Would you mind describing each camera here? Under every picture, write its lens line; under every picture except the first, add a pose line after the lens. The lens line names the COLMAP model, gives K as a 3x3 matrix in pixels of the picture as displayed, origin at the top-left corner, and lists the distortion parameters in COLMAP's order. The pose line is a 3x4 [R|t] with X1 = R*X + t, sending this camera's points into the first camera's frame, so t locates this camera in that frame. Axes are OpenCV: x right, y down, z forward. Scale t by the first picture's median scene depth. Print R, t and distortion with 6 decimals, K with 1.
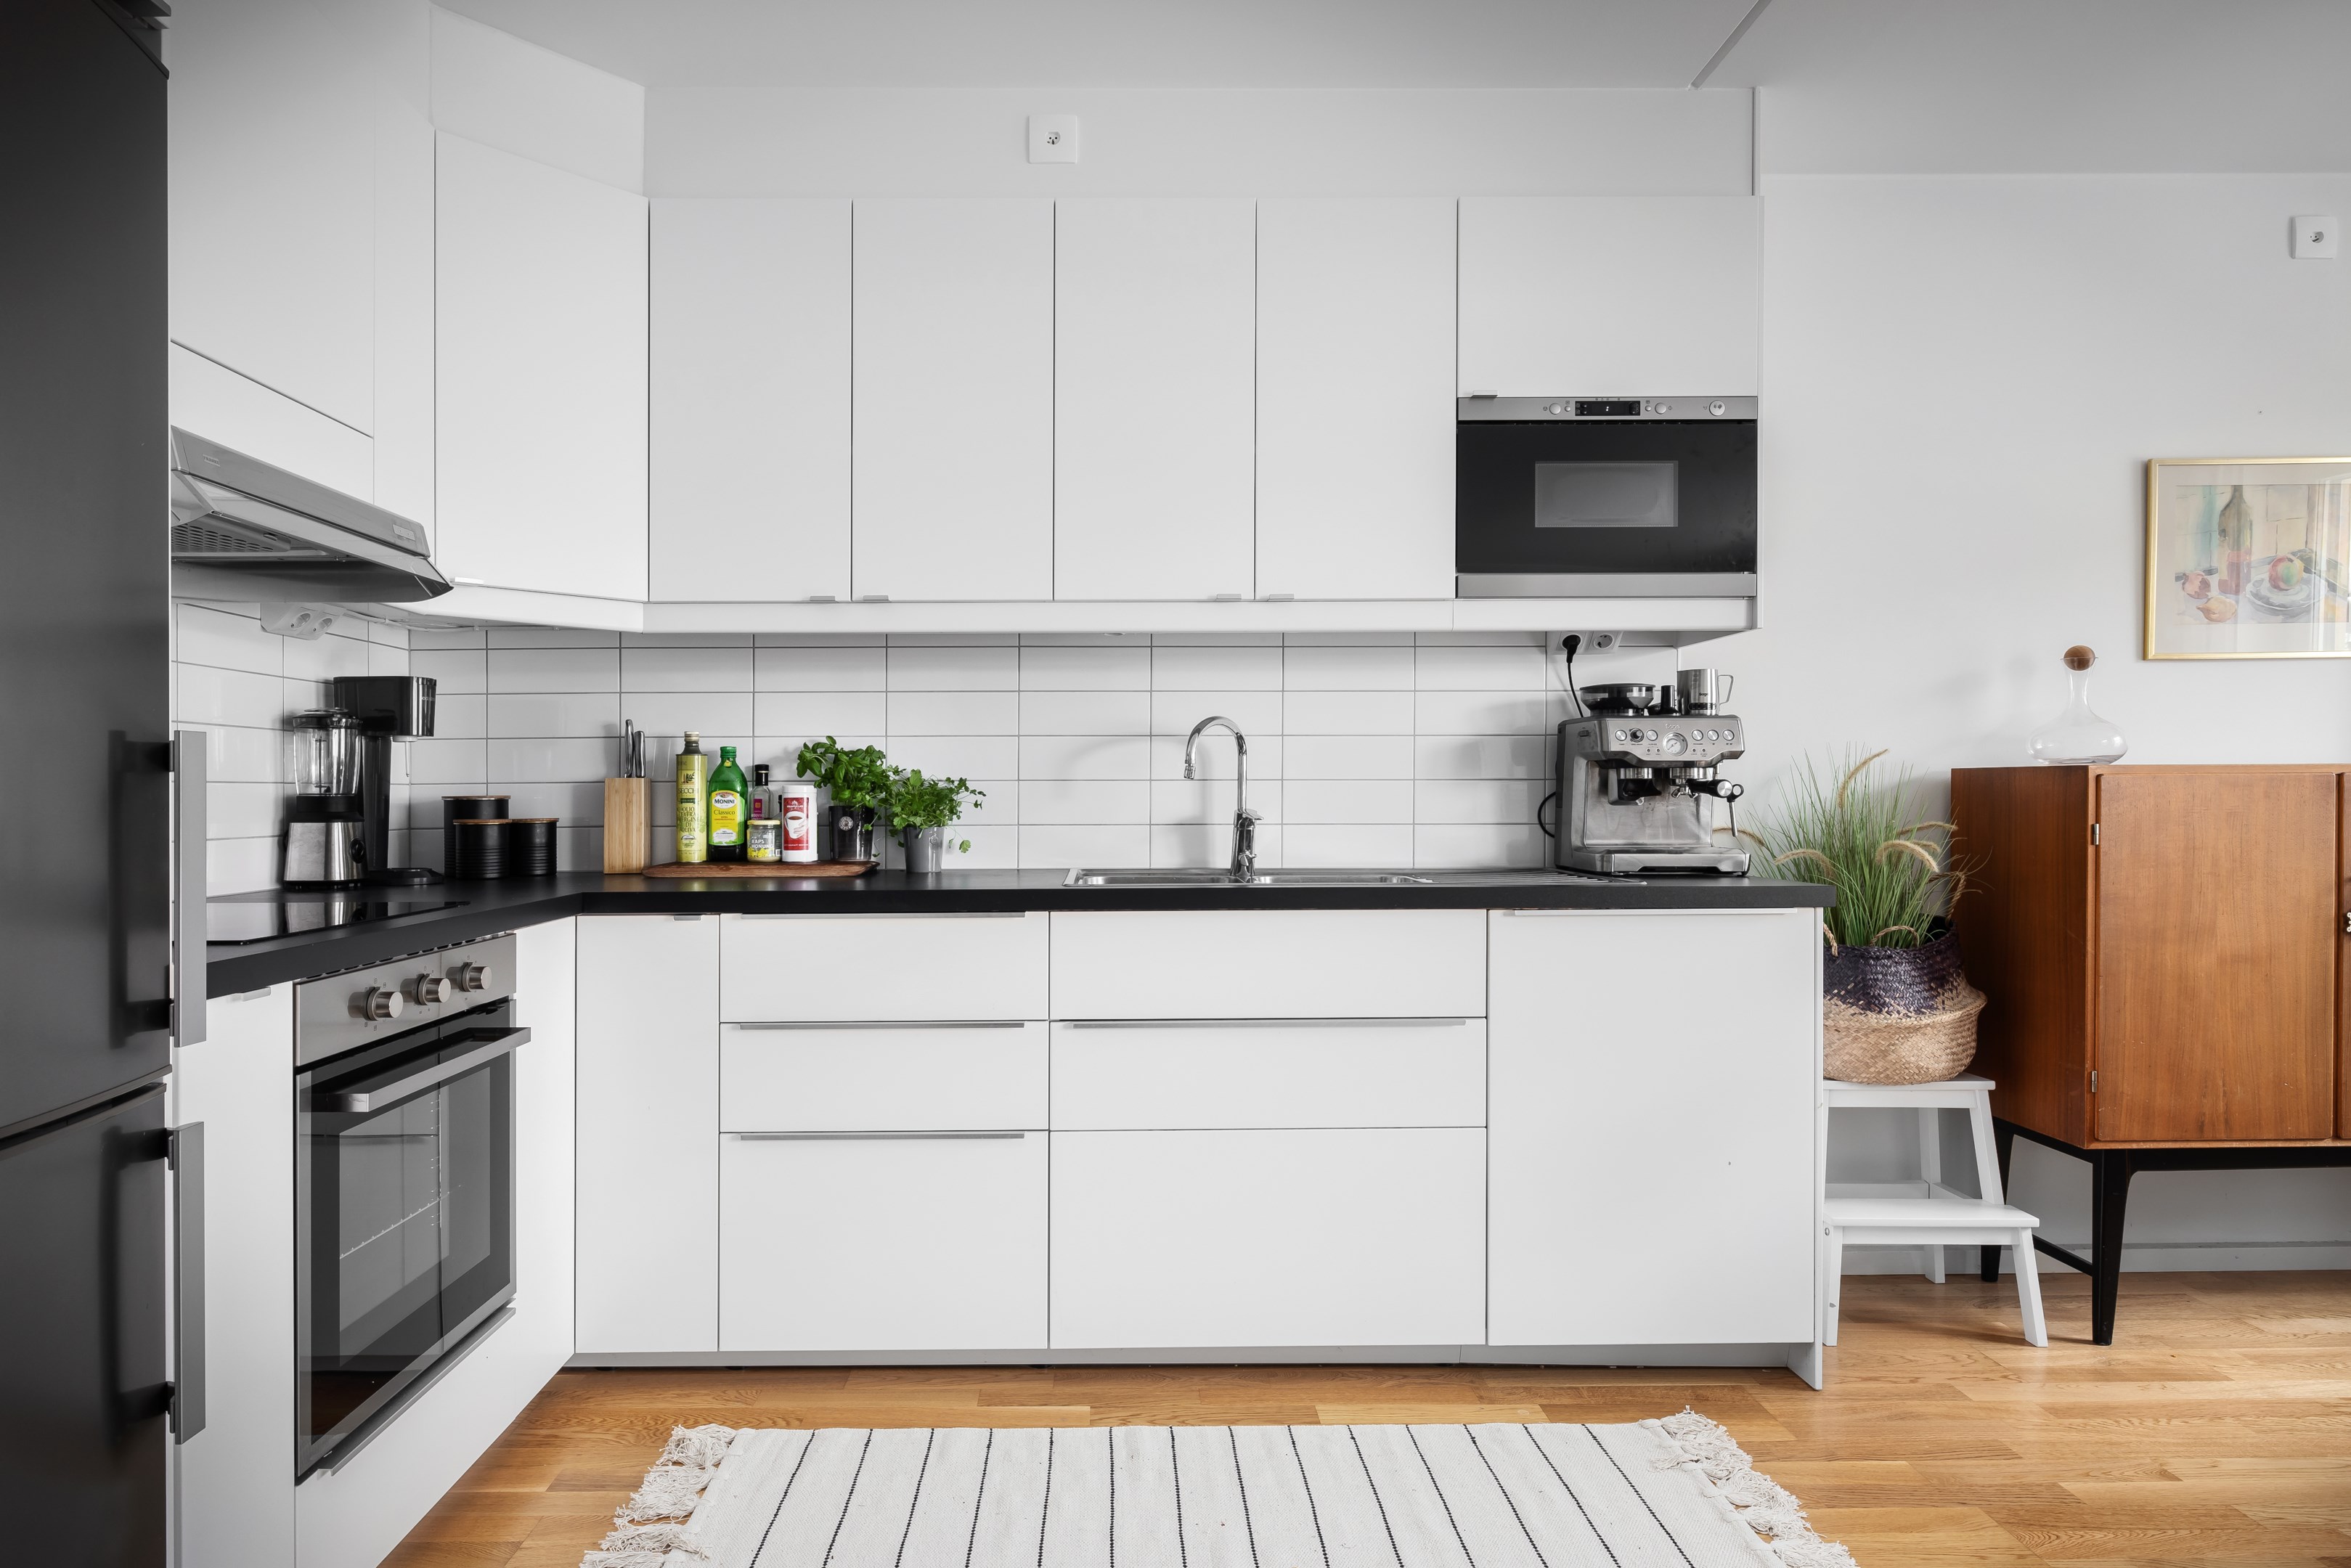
lens RADIAL K [[1359.8, 0, 1119.5], [0, 1359.8, 807.0], [0, 0, 1]] dist [0.000871, -0.000359]
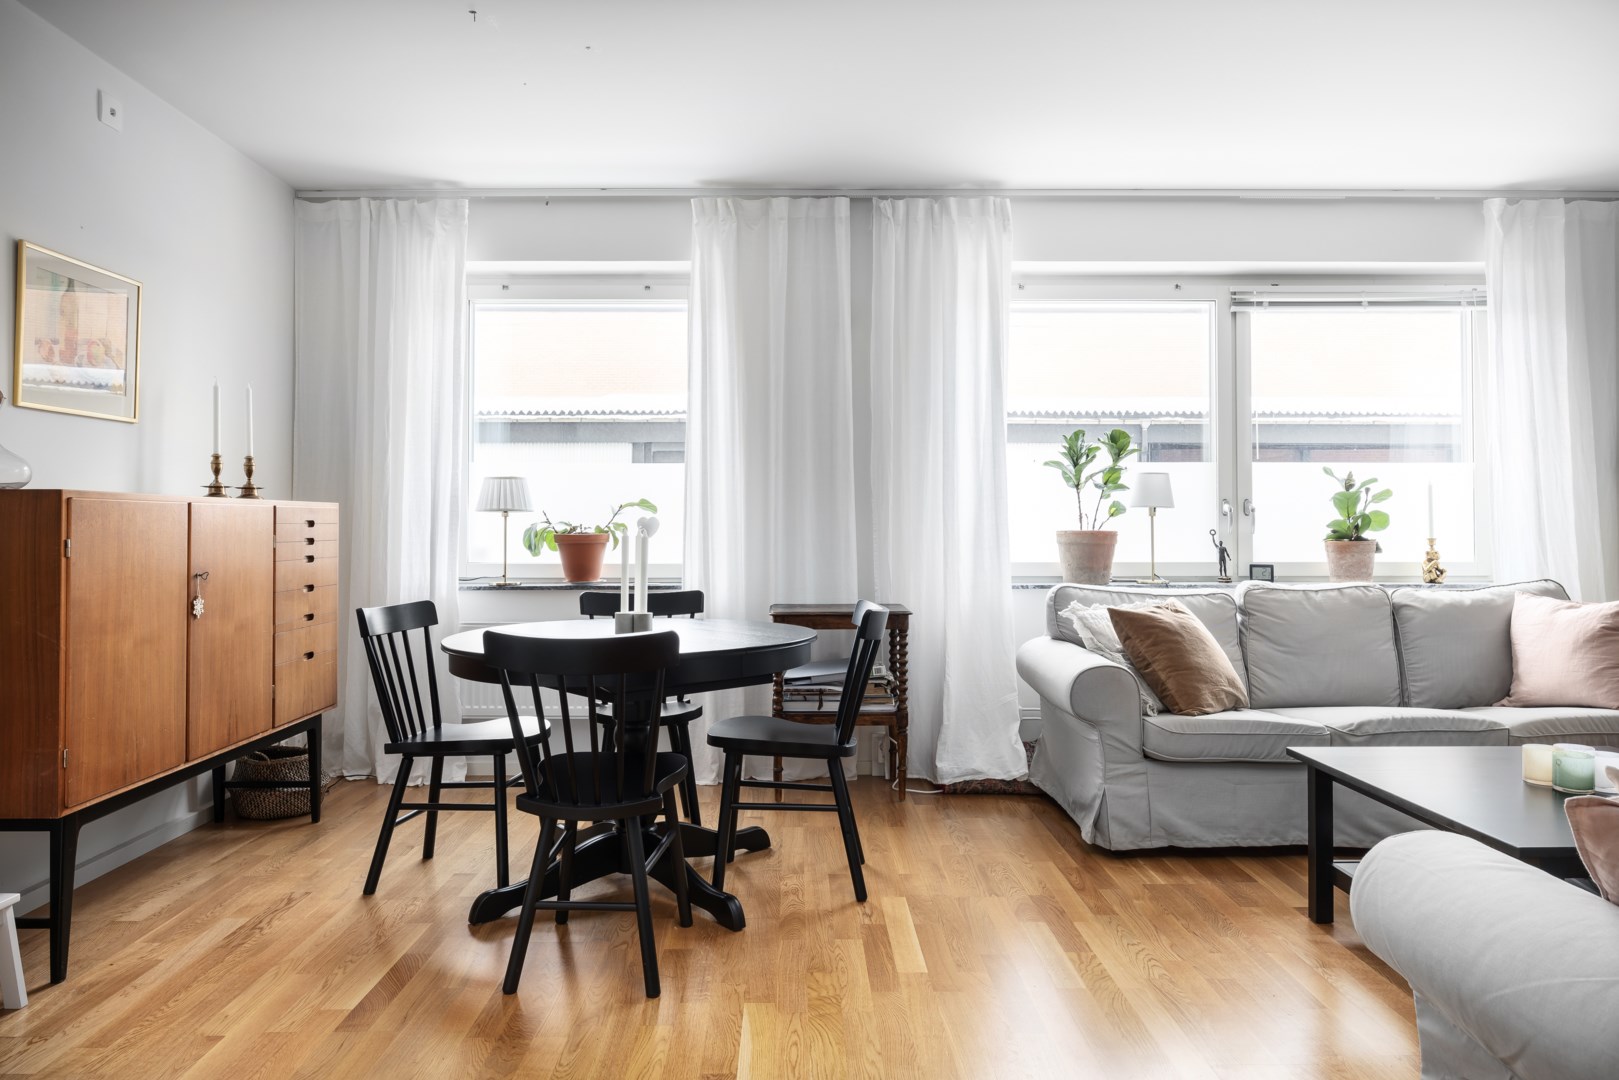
lens RADIAL K [[1030.8, 0, 800.0], [0, 1030.8, 517.8], [0, 0, 1]] dist [-0.001791, 0.000353]
pose [[0.005081, 0.014805, 0.999877, -0.159525], [0.011969, 0.999818, -0.014865, 0.013719], [-0.999915, 0.012043, 0.004902, 0.329438]]
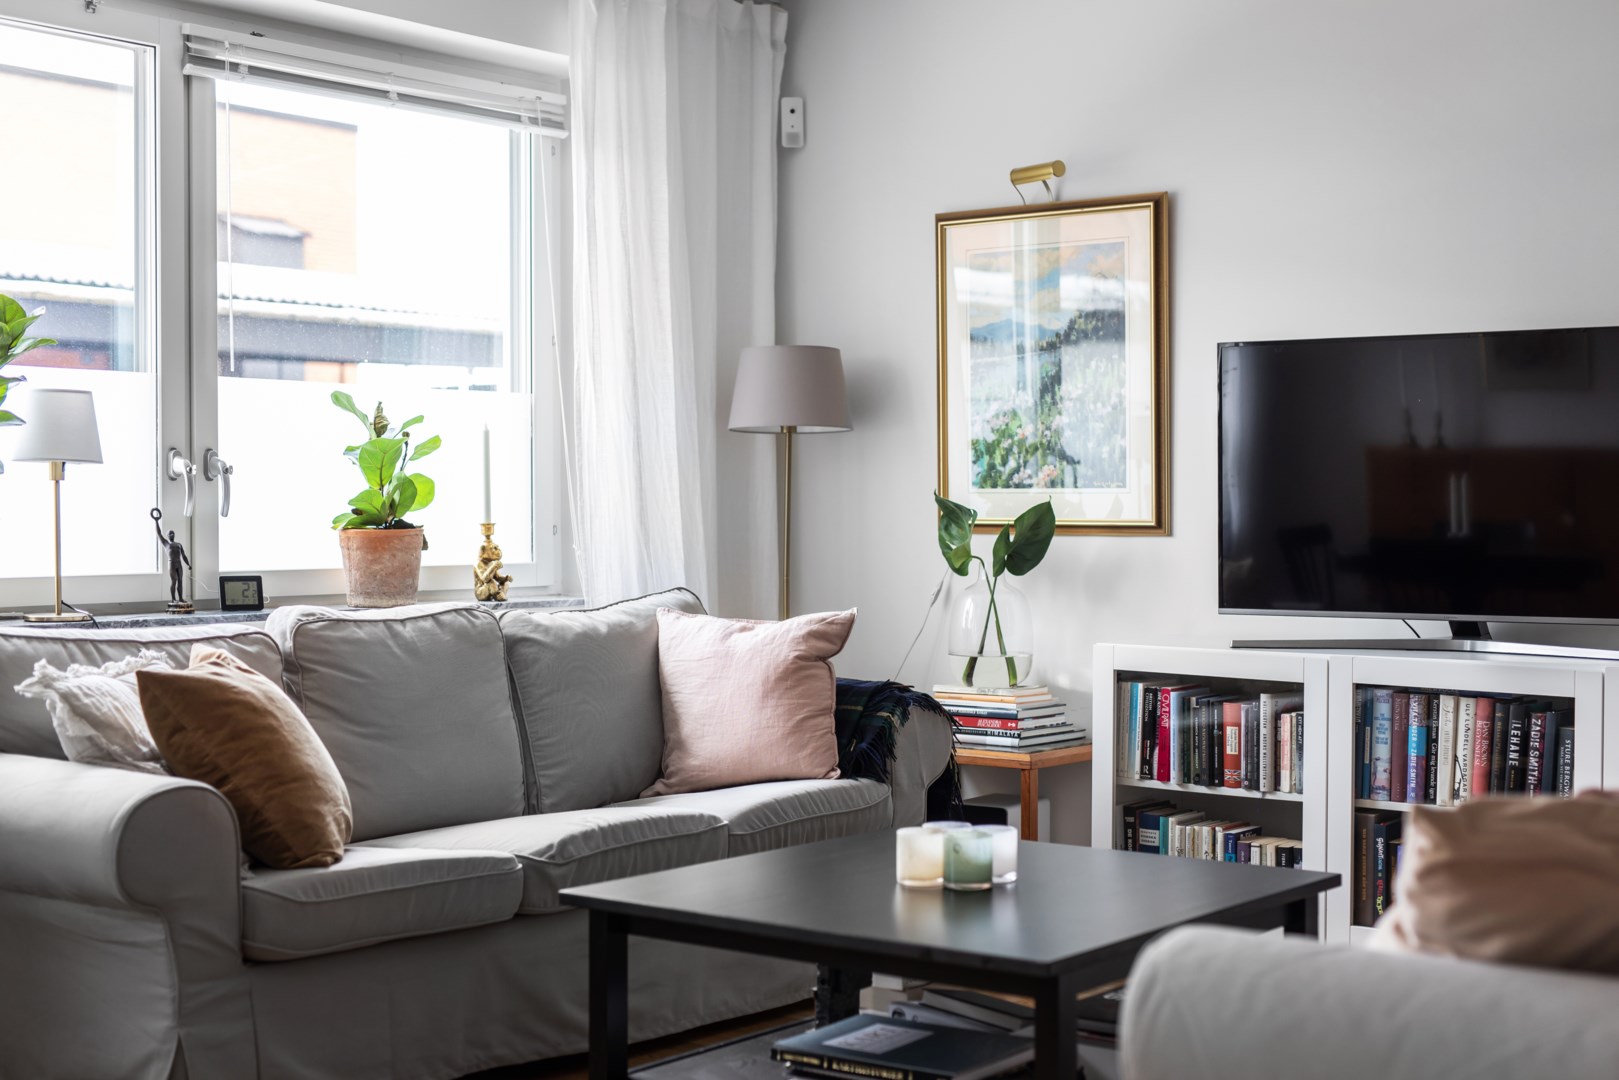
lens RADIAL K [[2255.8, 0, 798.8], [0, 2255.8, 534.6], [0, 0, 1]] dist [-0.006930, 0.000000]
pose [[-0.768137, -0.003368, 0.640277, -0.054163], [0.011719, 0.999745, 0.019318, 0.008343], [-0.640179, 0.022342, -0.767901, 0.721679]]
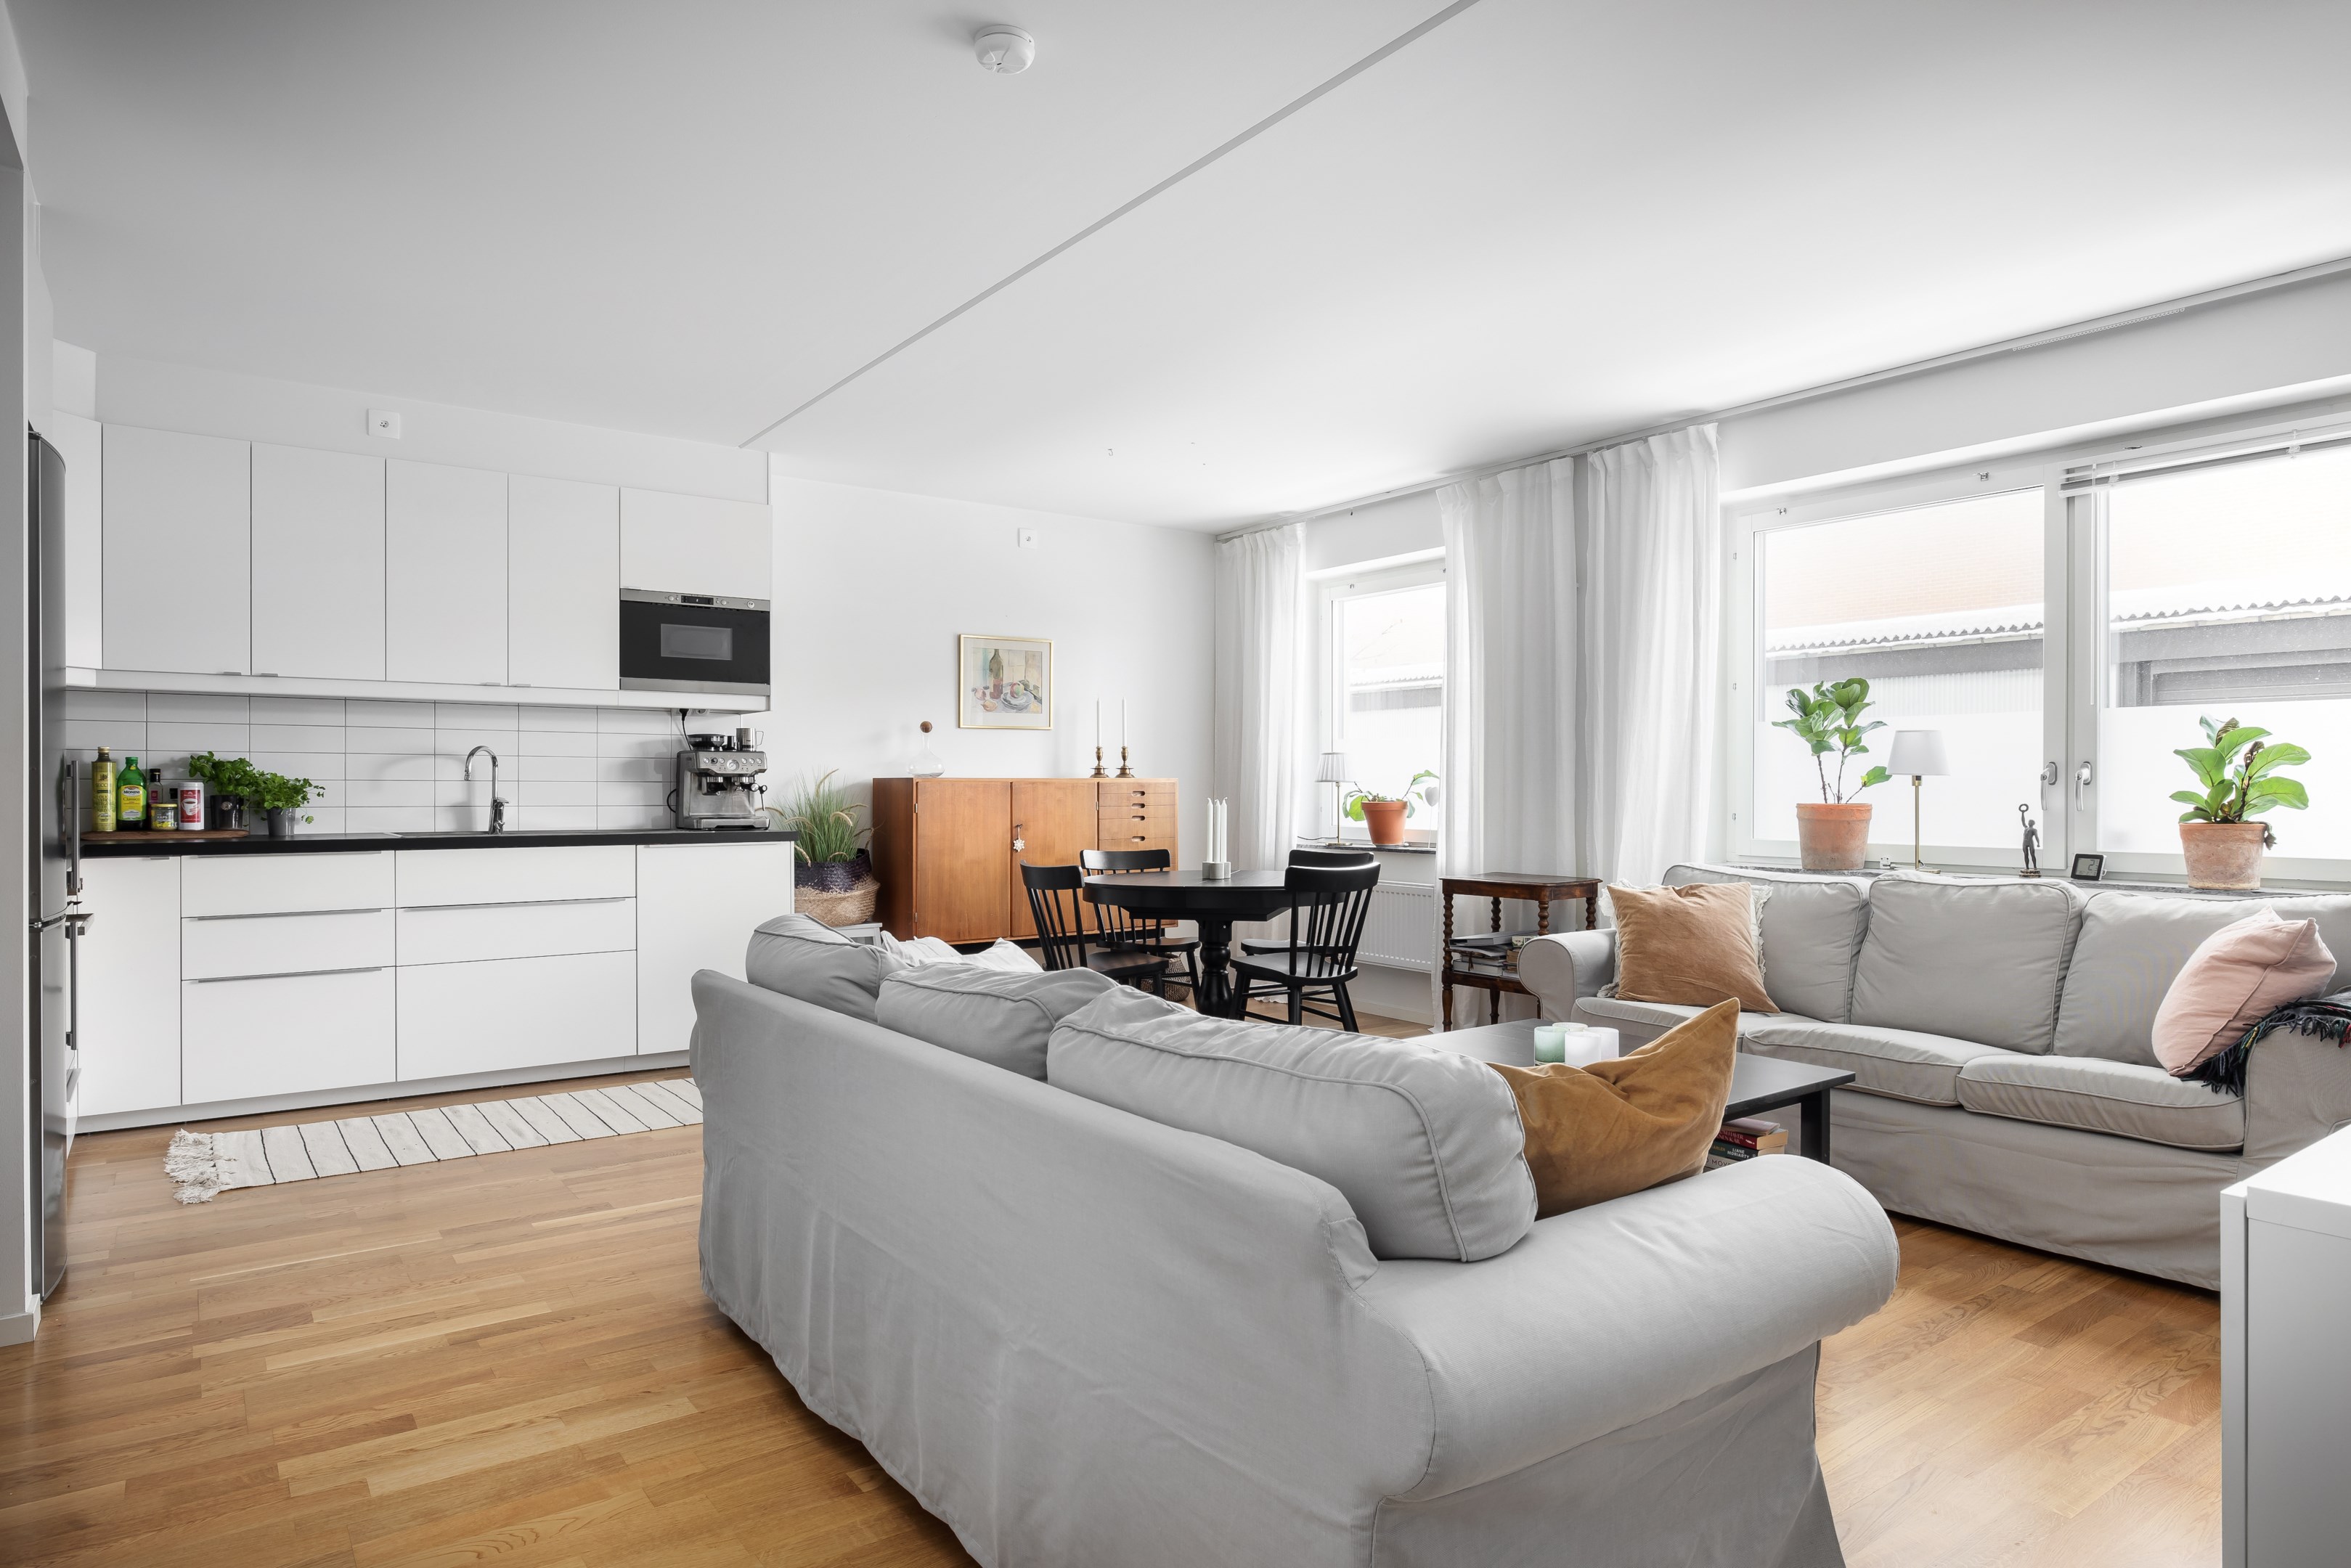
lens RADIAL K [[1350.5, 0, 1172.7], [0, 1350.5, 799.6], [0, 0, 1]] dist [-0.012867, 0.002503]
pose [[0.813350, -0.000403, 0.581774, -0.222427], [0.002794, 0.999991, -0.003213, 0.013183], [-0.581767, 0.004239, 0.813344, -0.988720]]
